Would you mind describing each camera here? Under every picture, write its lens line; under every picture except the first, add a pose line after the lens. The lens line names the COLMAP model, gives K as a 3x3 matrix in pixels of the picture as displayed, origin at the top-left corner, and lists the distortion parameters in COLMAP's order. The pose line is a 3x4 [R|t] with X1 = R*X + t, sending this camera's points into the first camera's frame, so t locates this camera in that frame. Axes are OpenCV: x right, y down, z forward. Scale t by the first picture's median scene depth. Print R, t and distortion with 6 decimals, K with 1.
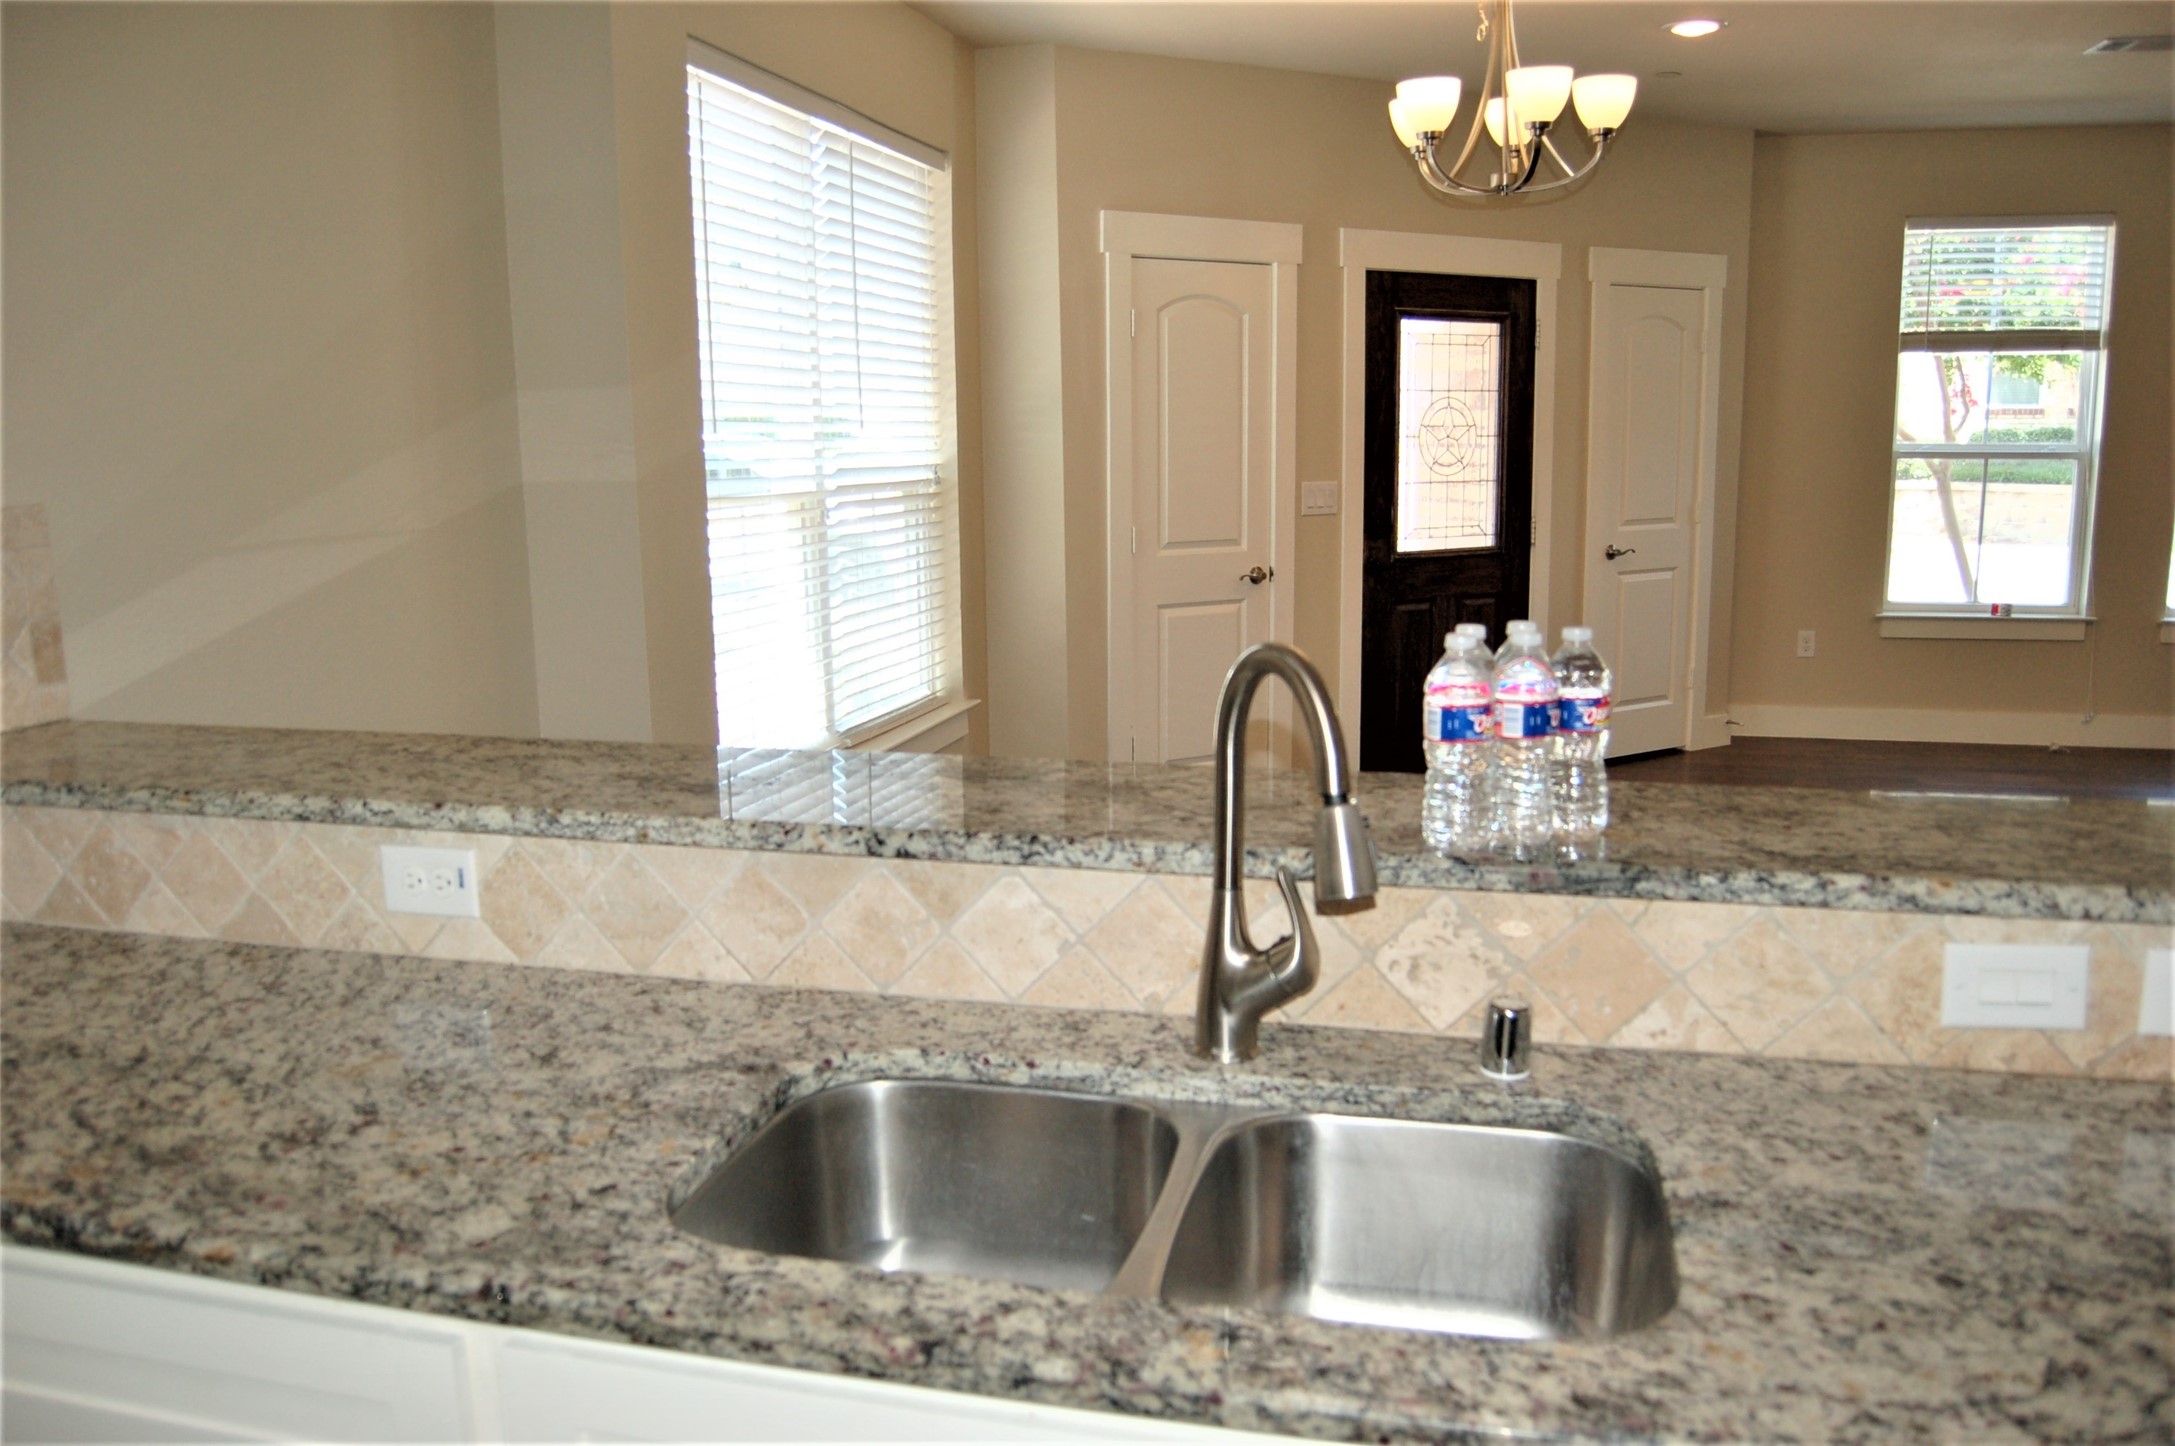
lens RADIAL K [[1734.0, 0, 1091.4], [0, 1734.0, 709.4], [0, 0, 1]] dist [-0.088646, 0.014365]
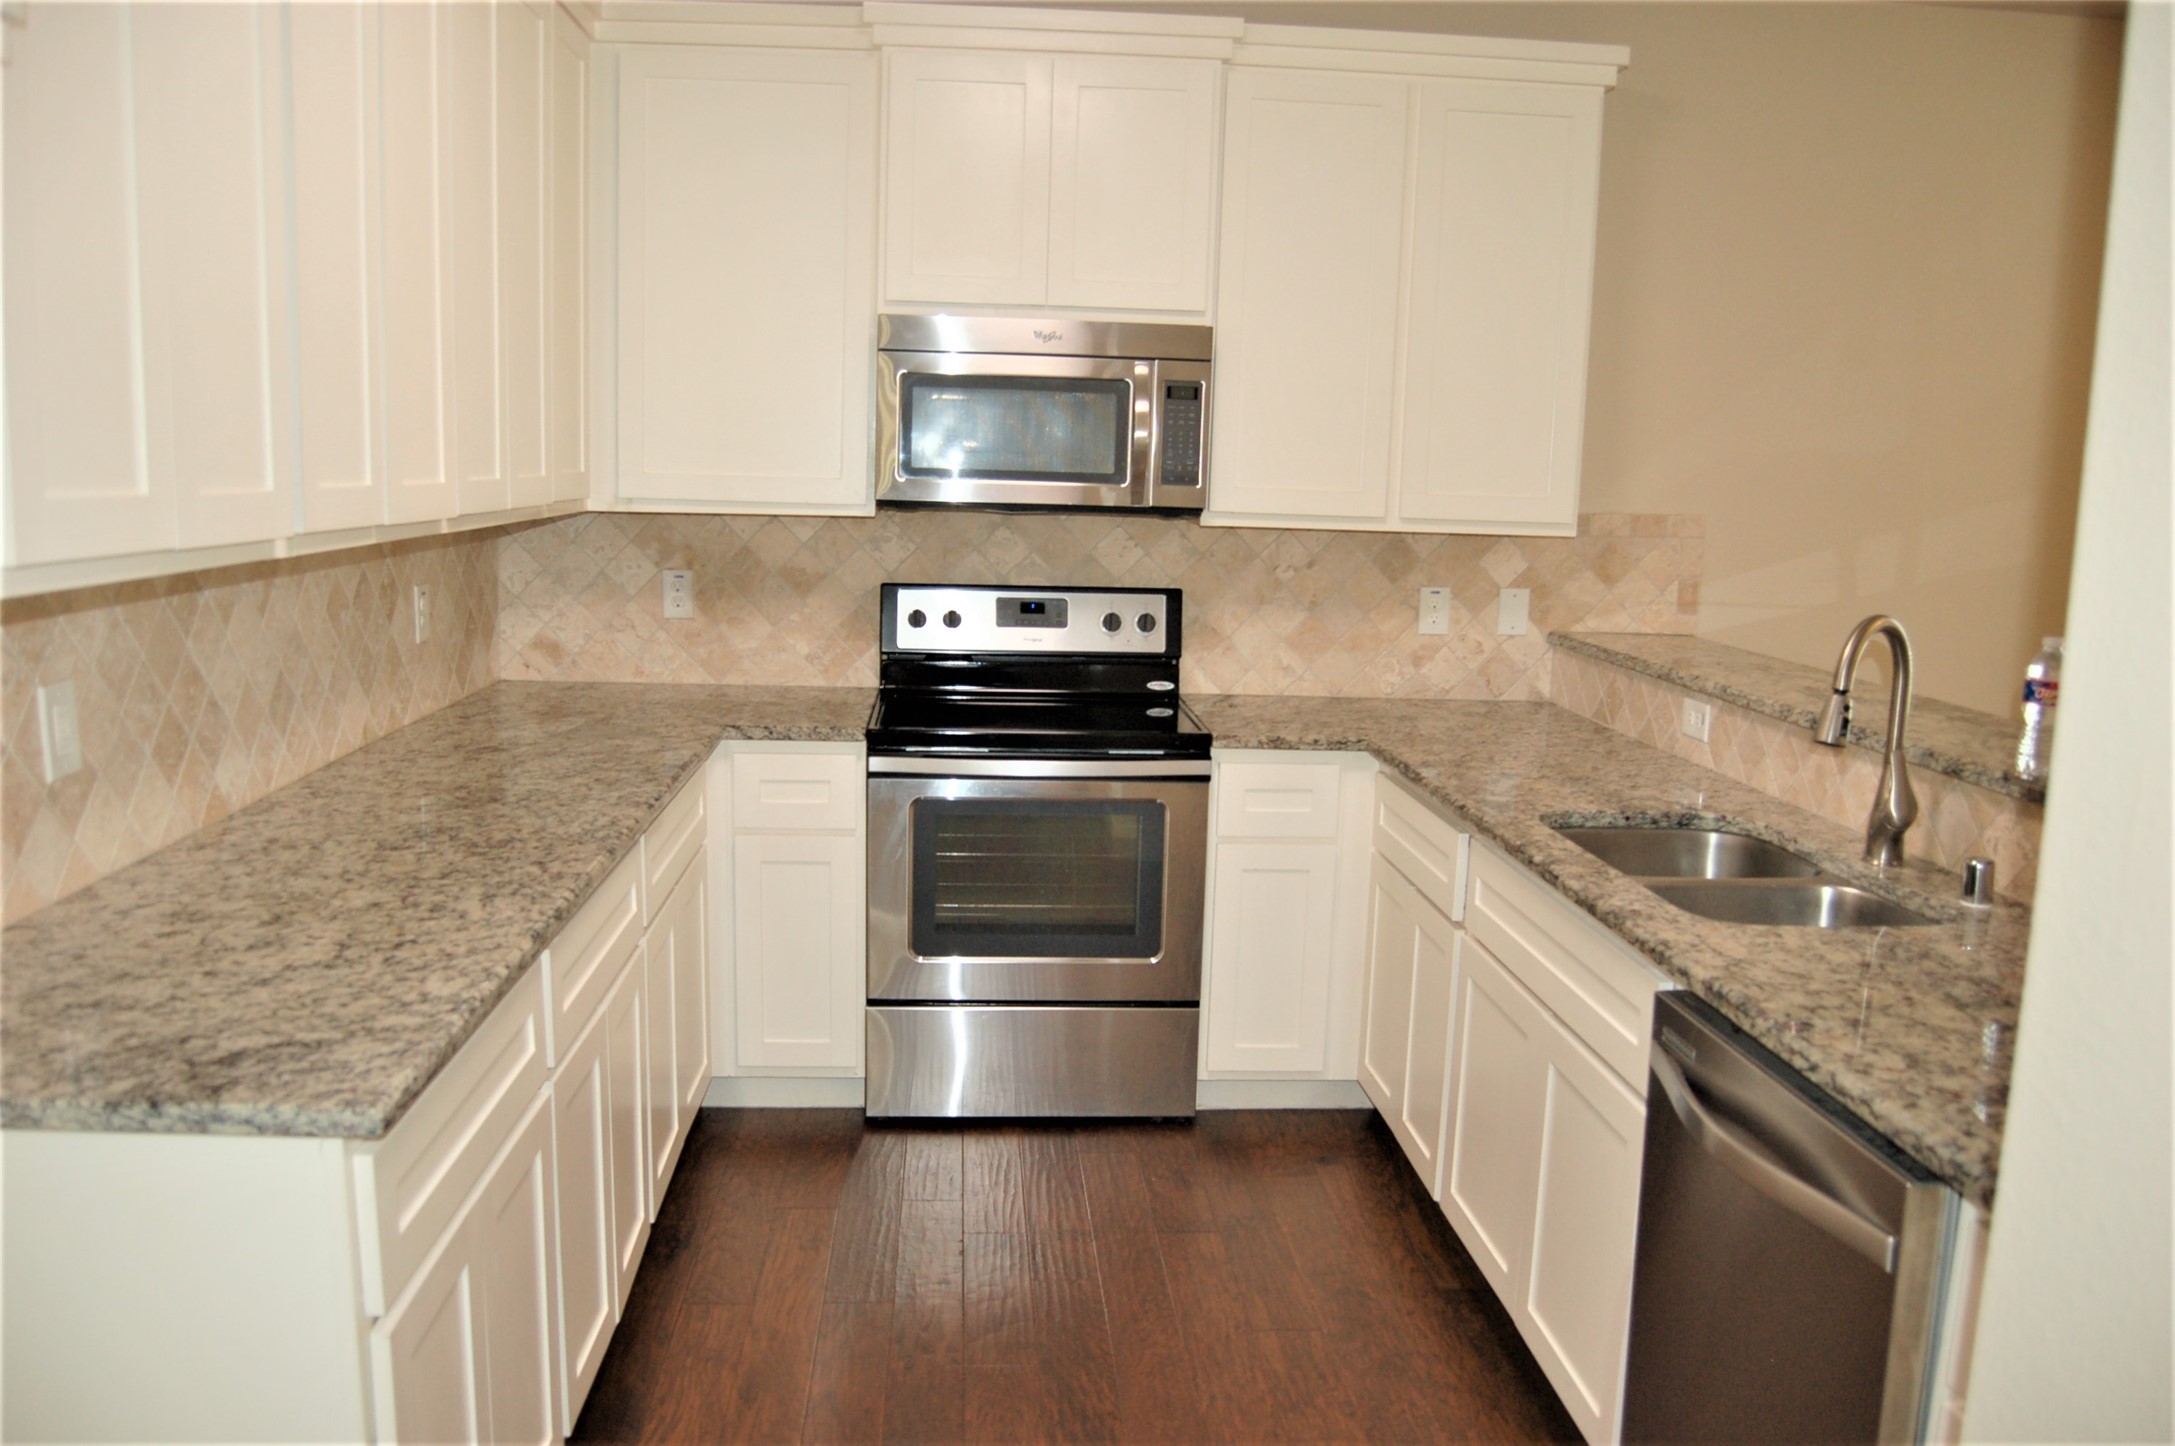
lens RADIAL K [[1734.0, 0, 1089.8], [0, 1734.0, 744.0], [0, 0, 1]] dist [-0.088646, 0.014365]
pose [[0.324571, 0.171079, -0.930261, 0.324789], [-0.197274, 0.974122, 0.110315, 0.015783], [0.925060, 0.147711, 0.349921, -0.064769]]
